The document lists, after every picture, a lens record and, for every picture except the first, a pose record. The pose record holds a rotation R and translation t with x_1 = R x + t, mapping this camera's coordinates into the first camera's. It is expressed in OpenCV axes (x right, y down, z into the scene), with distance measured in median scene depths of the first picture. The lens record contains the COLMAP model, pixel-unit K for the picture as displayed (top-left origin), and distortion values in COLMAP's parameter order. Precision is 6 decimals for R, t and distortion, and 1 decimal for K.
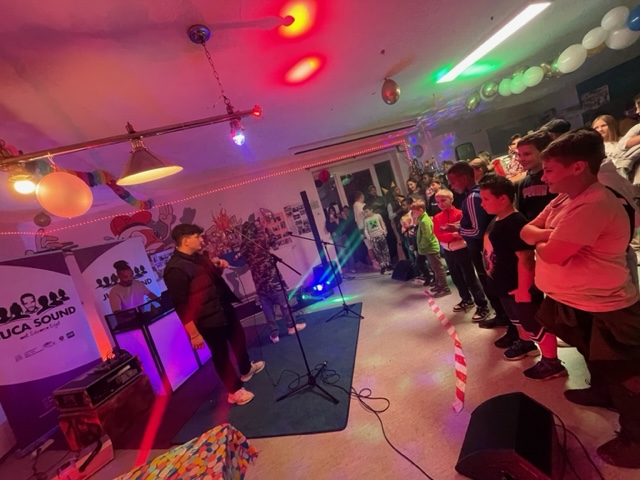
lens RADIAL K [[256.9, 0, 323.9], [0, 256.9, 239.1], [0, 0, 1]] dist [-0.000563, -0.000082]
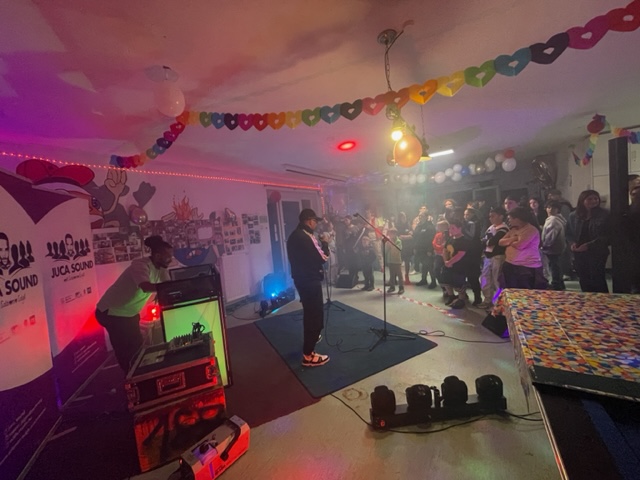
lens RADIAL K [[256.9, 0, 318.2], [0, 256.9, 239.8], [0, 0, 1]] dist [-0.000563, -0.000082]
pose [[0.757240, 0.188606, 0.625313, -0.574816], [-0.071444, 0.975573, -0.207735, 0.172495], [-0.649218, 0.112630, 0.752217, 0.073670]]
